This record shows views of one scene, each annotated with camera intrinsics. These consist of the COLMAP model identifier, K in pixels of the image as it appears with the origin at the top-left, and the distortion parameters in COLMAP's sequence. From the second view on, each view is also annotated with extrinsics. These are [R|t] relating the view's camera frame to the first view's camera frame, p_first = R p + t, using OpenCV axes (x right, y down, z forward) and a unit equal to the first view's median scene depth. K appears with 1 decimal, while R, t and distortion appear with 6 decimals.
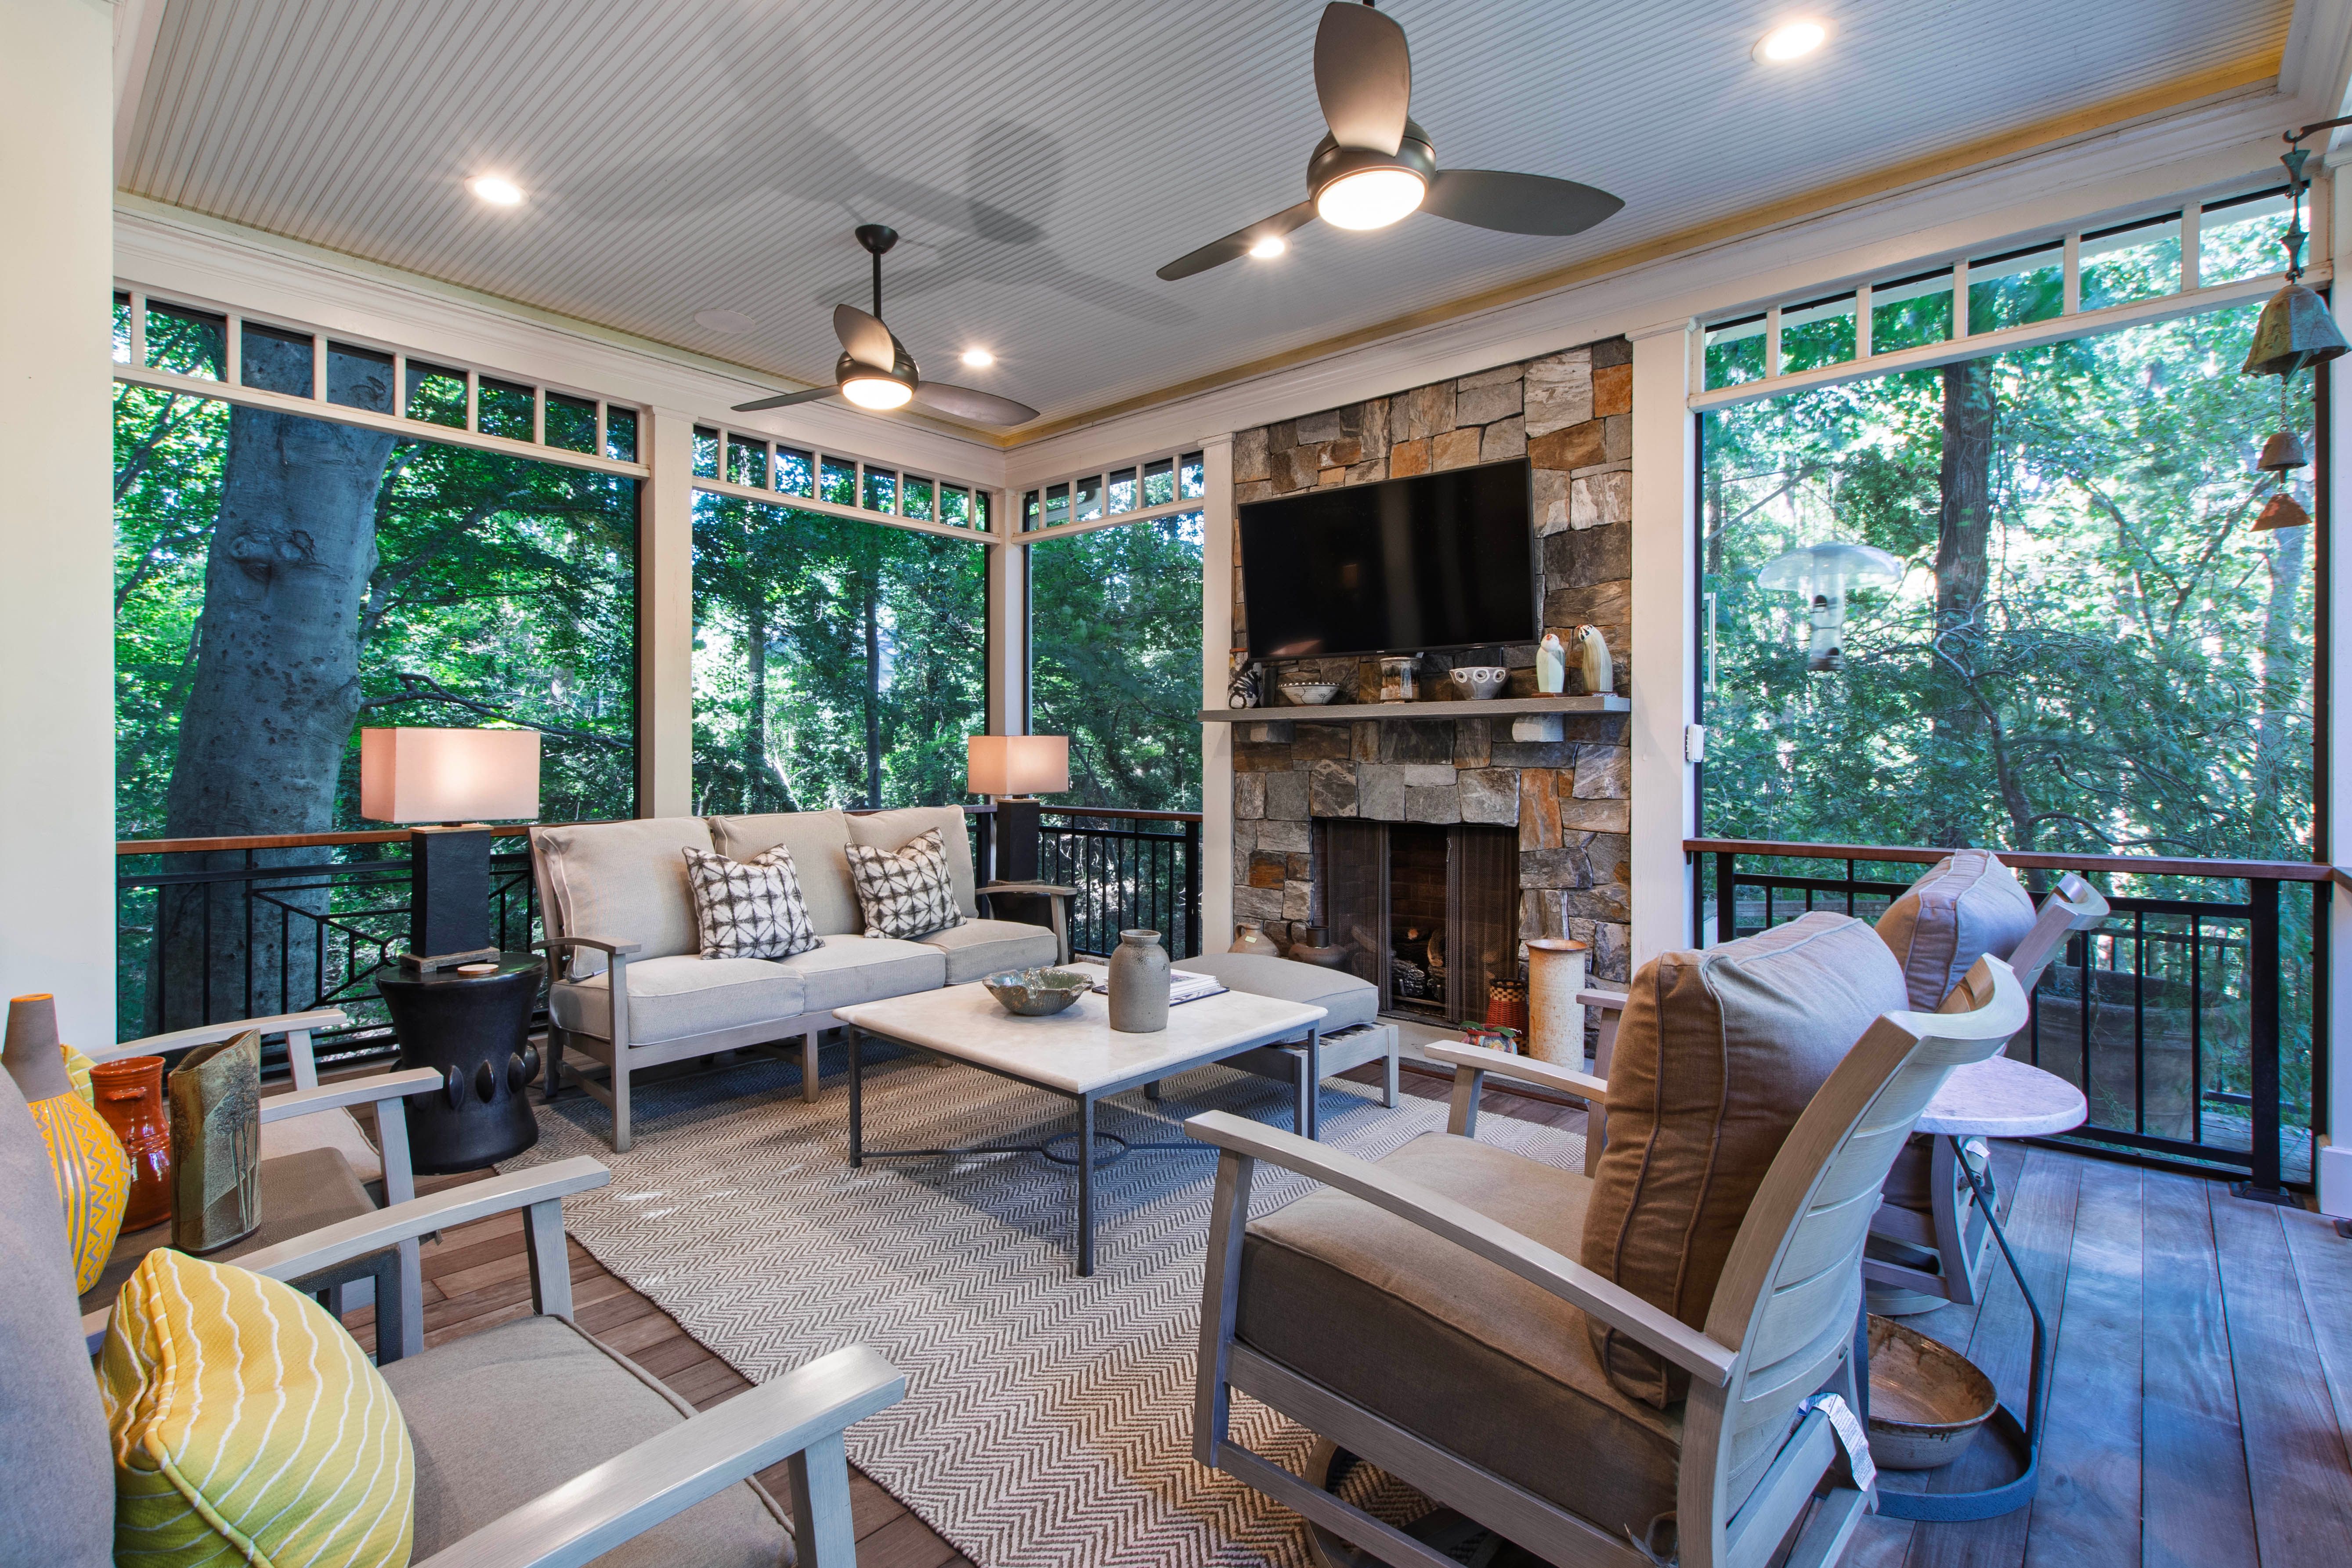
lens RADIAL K [[1054.5, 0, 1163.3], [0, 1054.5, 767.0], [0, 0, 1]] dist [-0.002470, -0.001379]
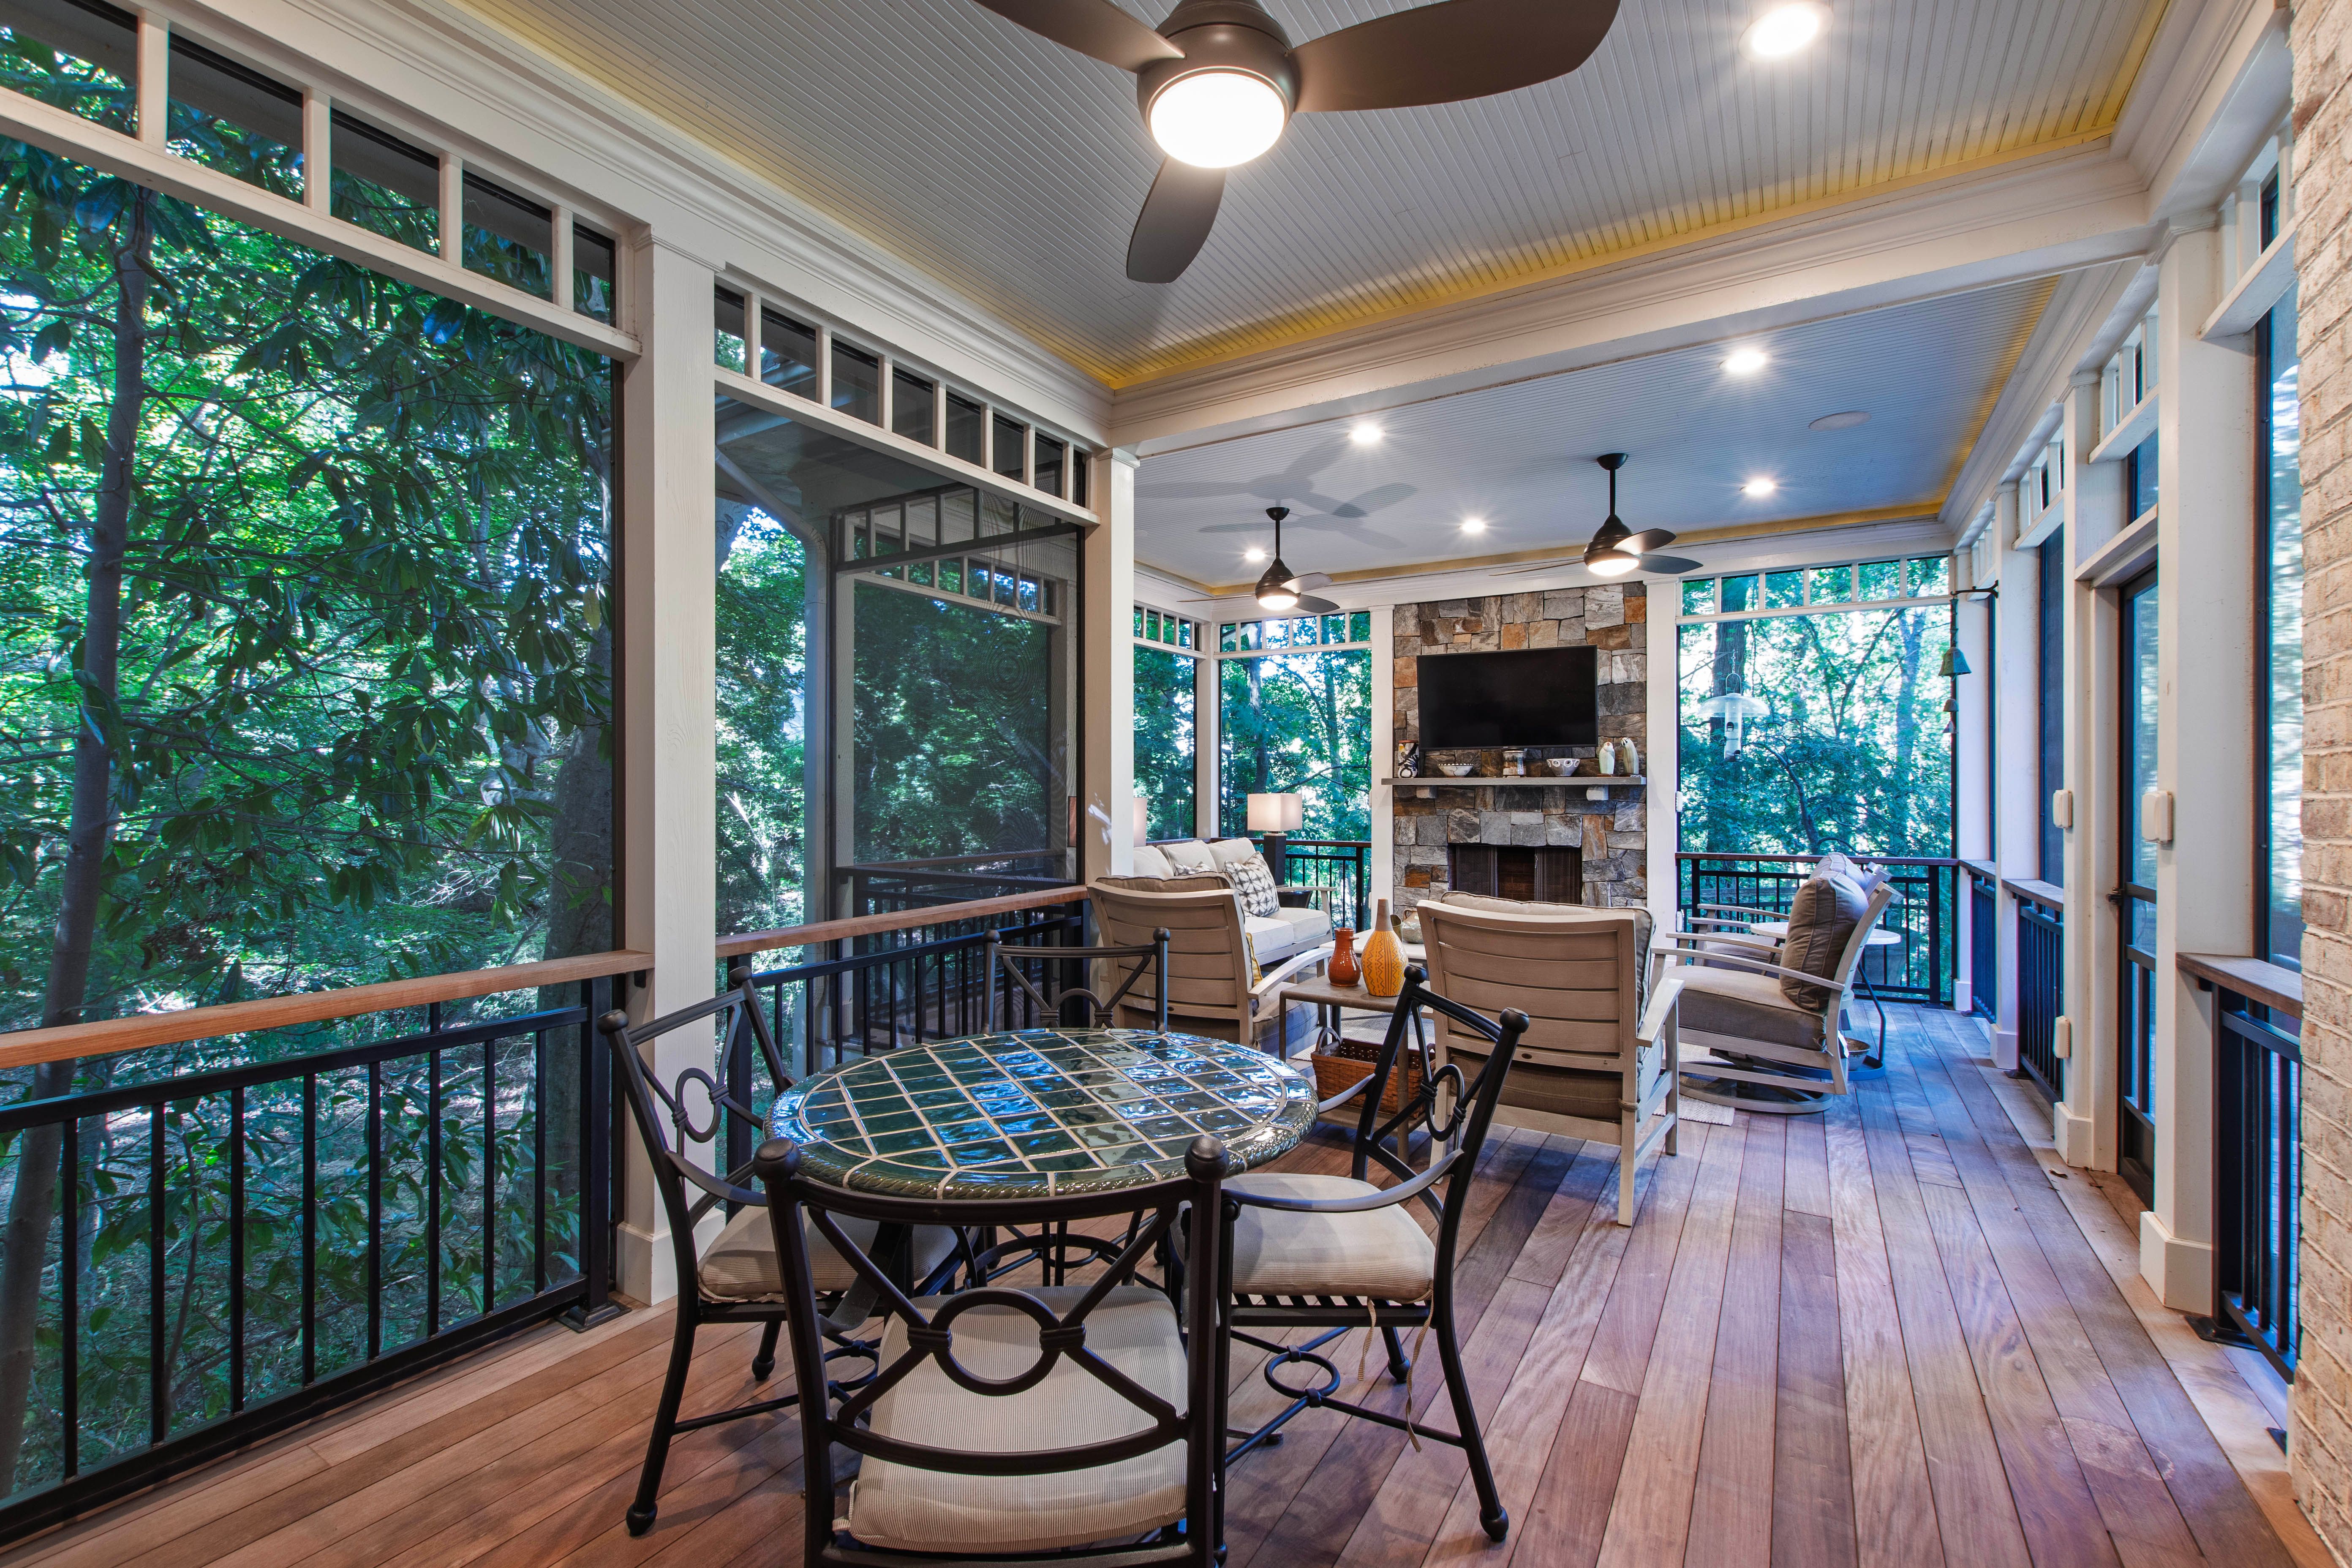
lens RADIAL K [[1054.5, 0, 1186.7], [0, 1054.5, 797.4], [0, 0, 1]] dist [-0.002470, -0.001379]
pose [[0.973952, 0.000925, 0.226753, -0.706140], [-0.000479, 0.999998, -0.002025, -0.023483], [-0.226755, 0.001864, 0.973950, -0.575850]]
